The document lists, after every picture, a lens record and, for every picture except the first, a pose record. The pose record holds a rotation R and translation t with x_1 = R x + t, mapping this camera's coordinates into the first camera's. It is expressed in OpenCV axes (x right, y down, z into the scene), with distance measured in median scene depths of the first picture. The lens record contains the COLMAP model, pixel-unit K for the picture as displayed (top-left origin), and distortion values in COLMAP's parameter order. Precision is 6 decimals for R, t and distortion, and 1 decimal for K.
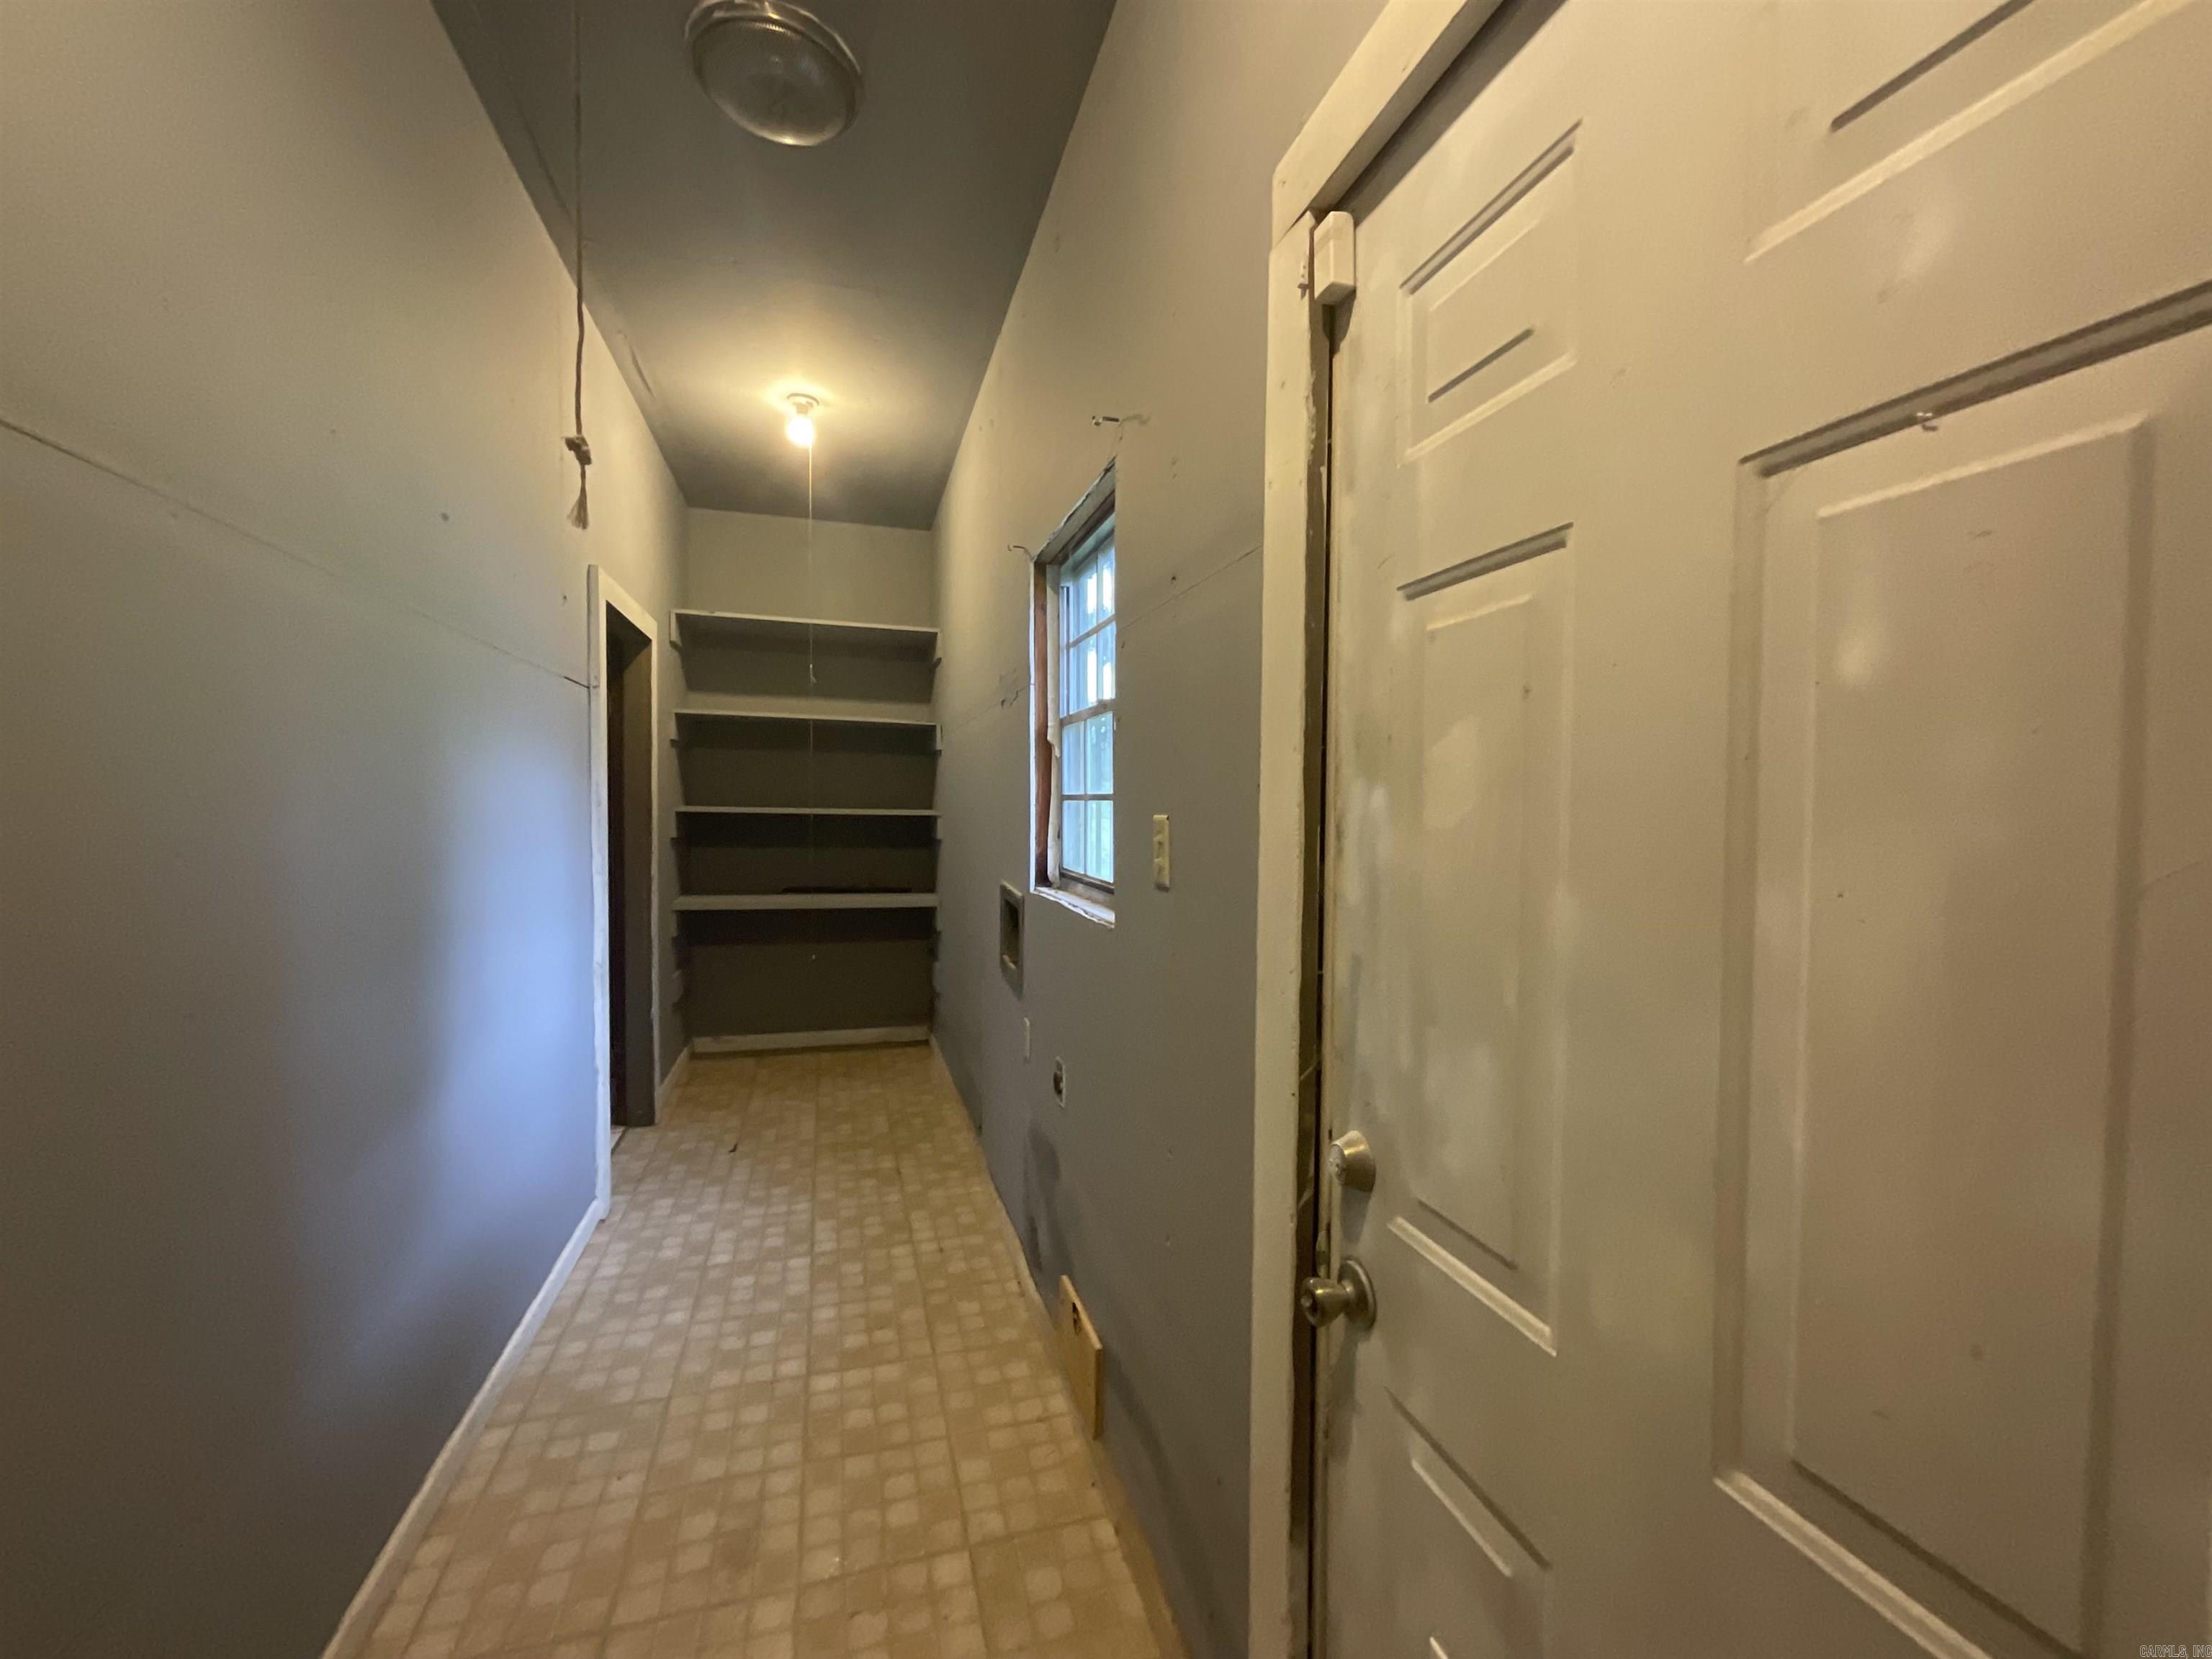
lens RADIAL K [[893.5, 0, 1100.1], [0, 893.5, 822.7], [0, 0, 1]] dist [-0.006735, 0.001915]
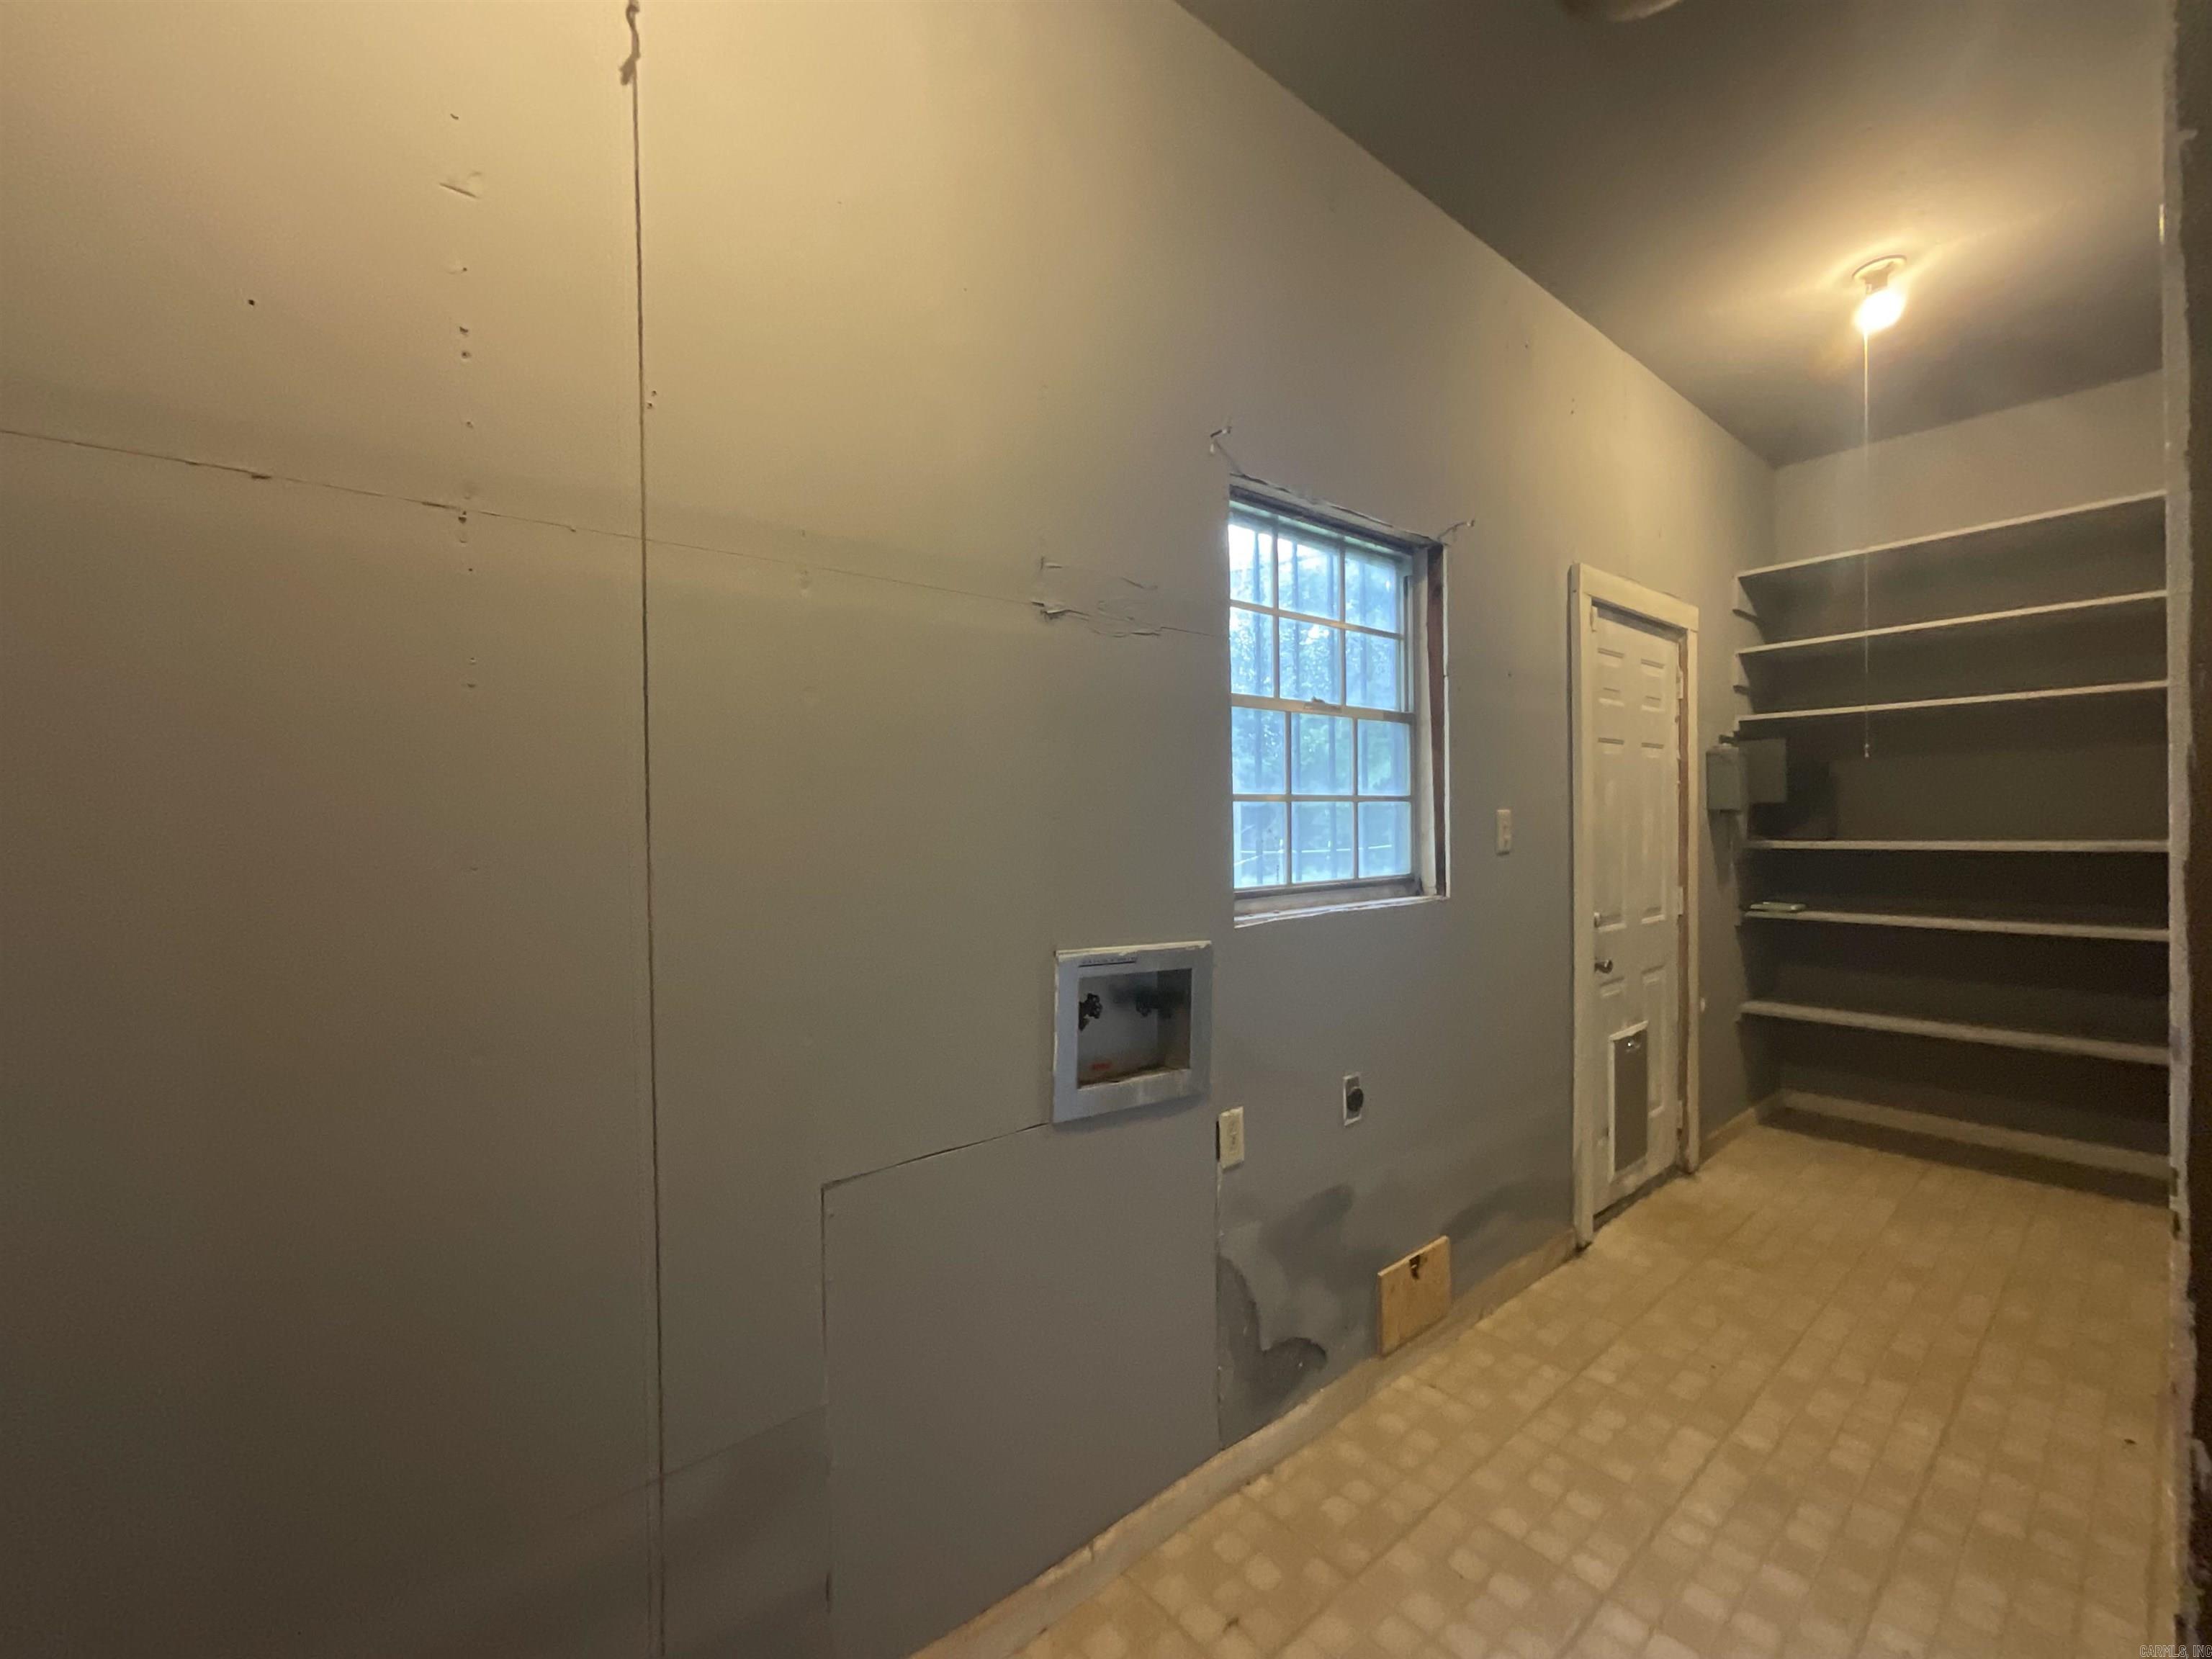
lens RADIAL K [[893.5, 0, 1099.3], [0, 893.5, 810.6], [0, 0, 1]] dist [-0.006735, 0.001915]
pose [[-0.374149, -0.022380, 0.927099, -0.887625], [0.017334, 0.999365, 0.031120, -0.054165], [-0.927207, 0.027714, -0.373523, 1.747143]]
